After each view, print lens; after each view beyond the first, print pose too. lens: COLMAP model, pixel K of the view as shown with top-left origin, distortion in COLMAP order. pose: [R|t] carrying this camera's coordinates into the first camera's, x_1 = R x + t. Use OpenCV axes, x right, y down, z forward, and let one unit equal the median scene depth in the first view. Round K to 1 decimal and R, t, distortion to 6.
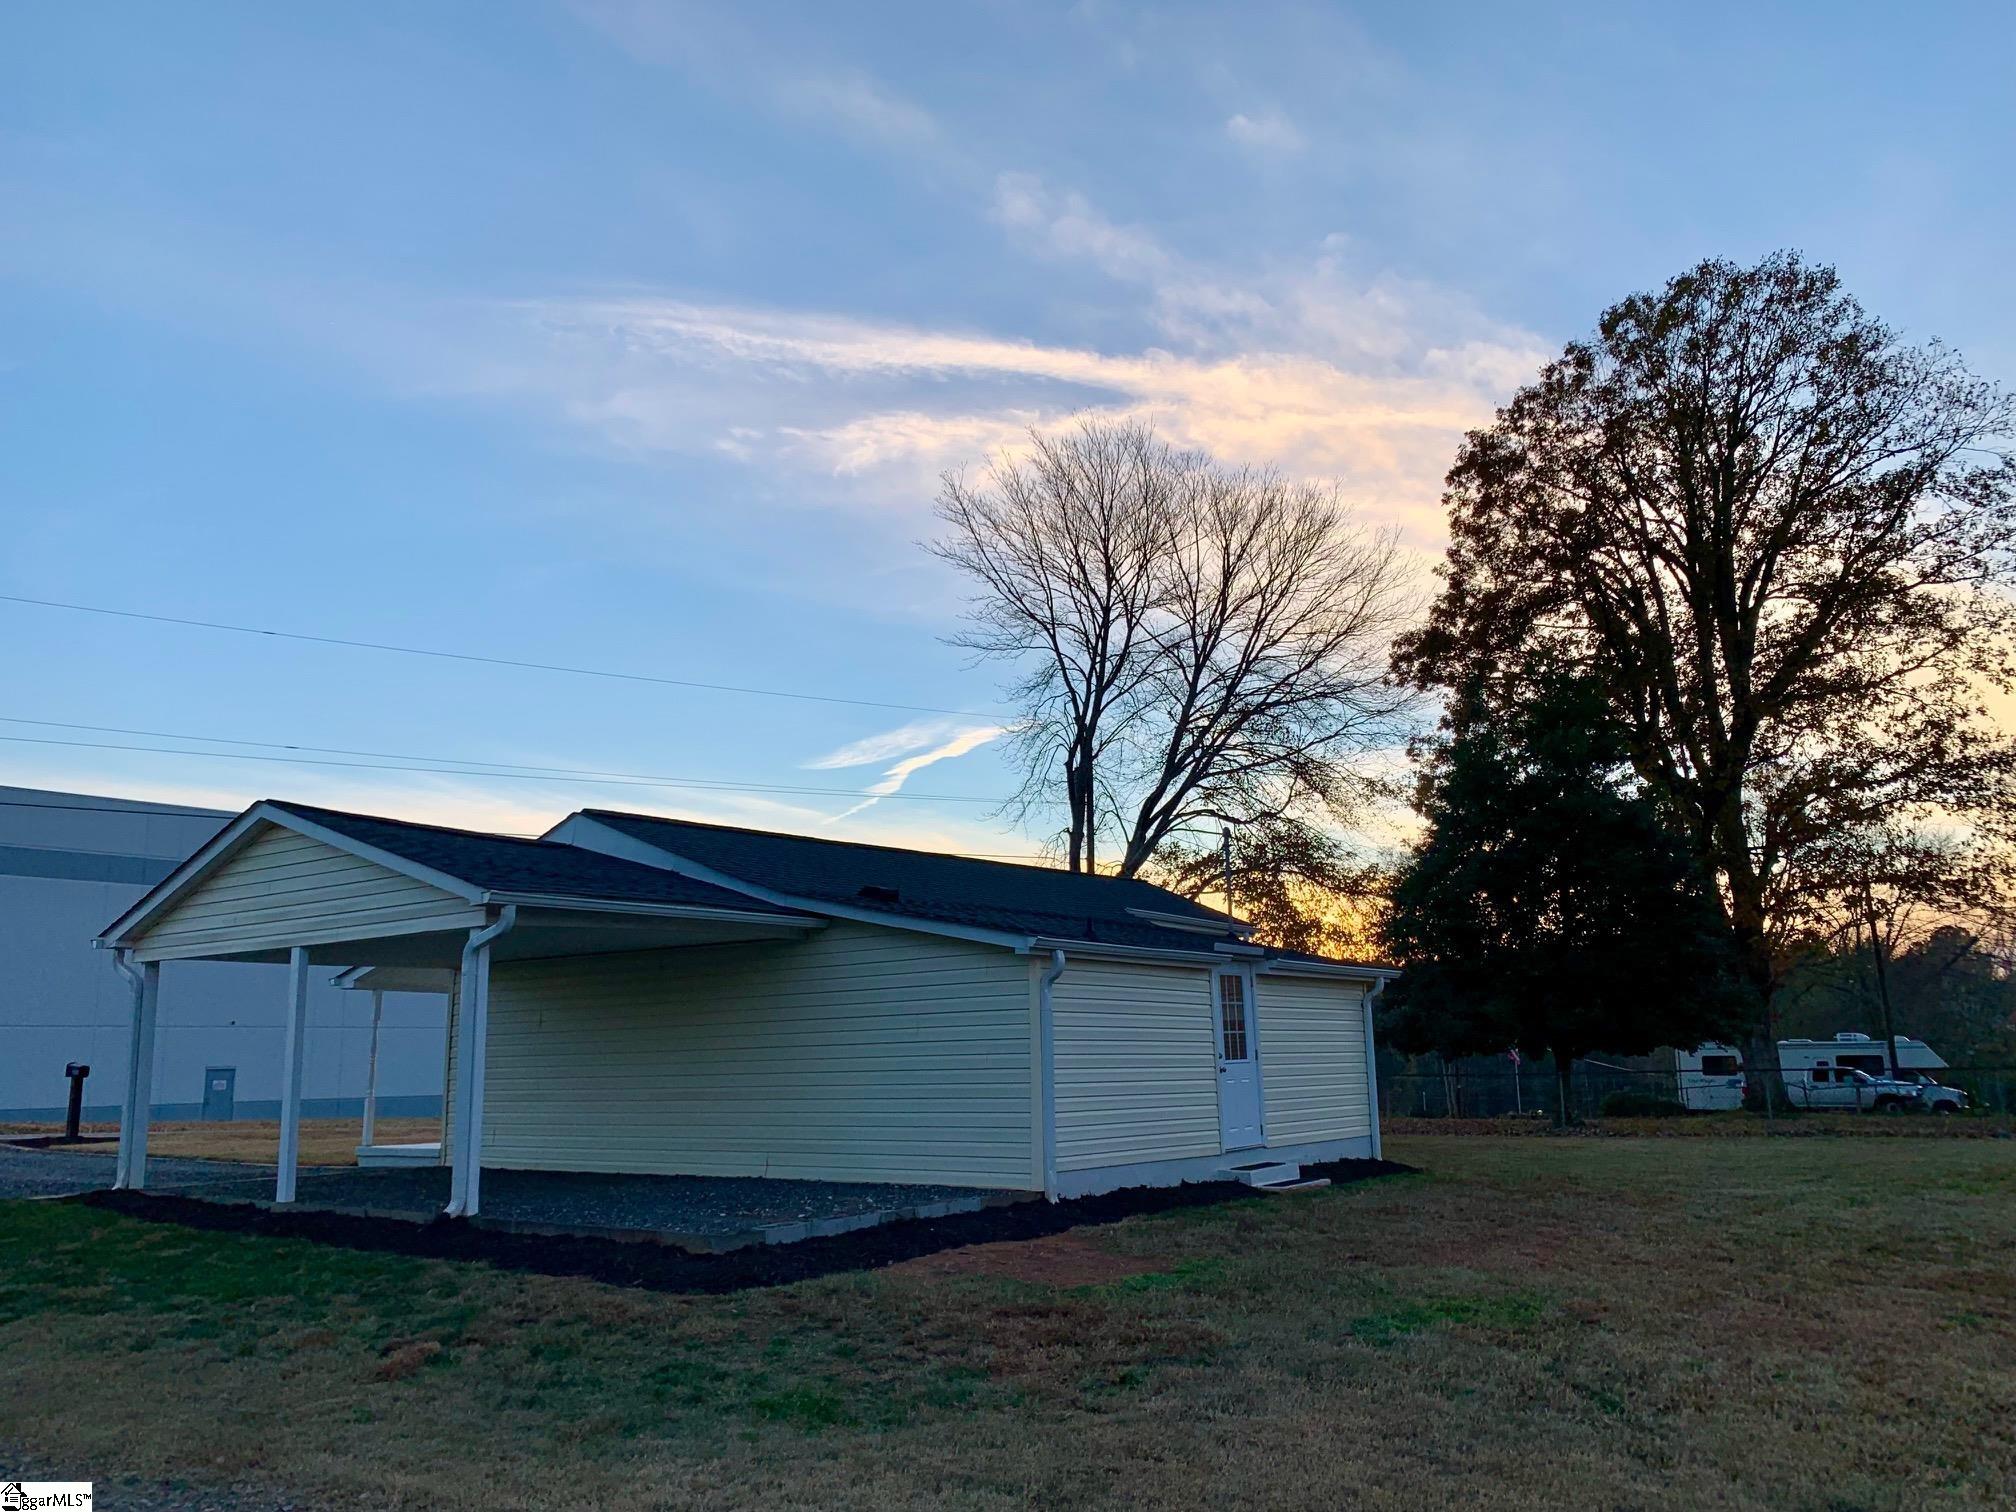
lens RADIAL K [[1534.3, 0, 995.5], [0, 1534.3, 748.4], [0, 0, 1]] dist [0.047046, -0.069334]
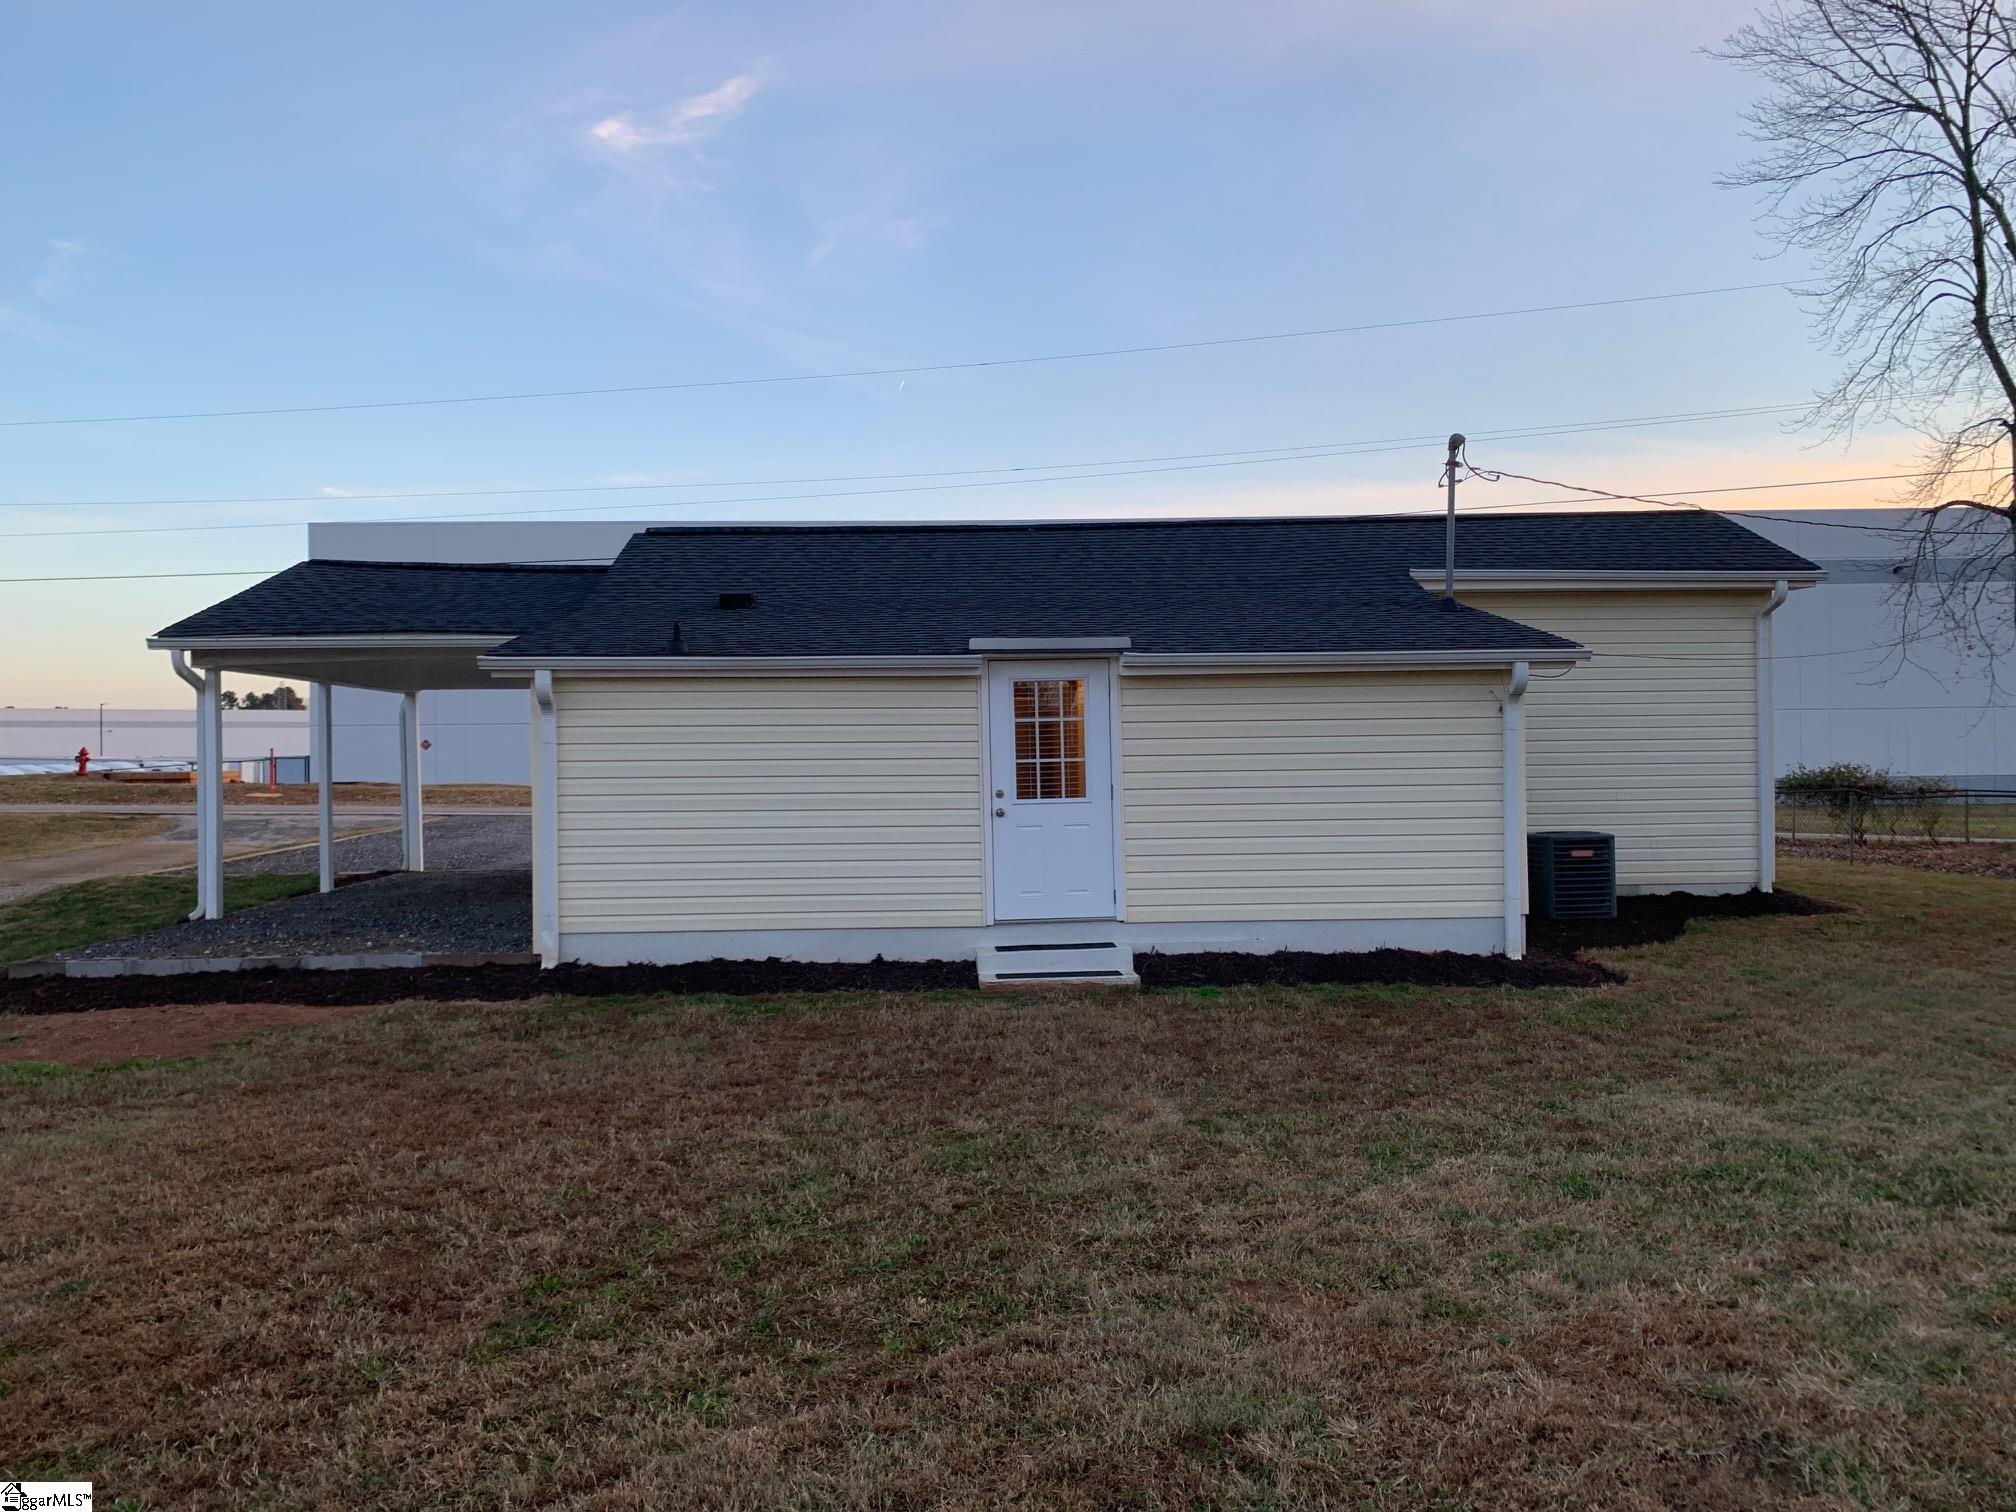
lens RADIAL K [[1534.3, 0, 995.5], [0, 1534.3, 748.4], [0, 0, 1]] dist [0.047046, -0.069334]
pose [[0.660352, 0.010377, -0.750884, 0.696338], [0.146436, 0.978930, 0.142310, 0.079747], [0.736540, -0.203932, 0.644919, 0.557573]]
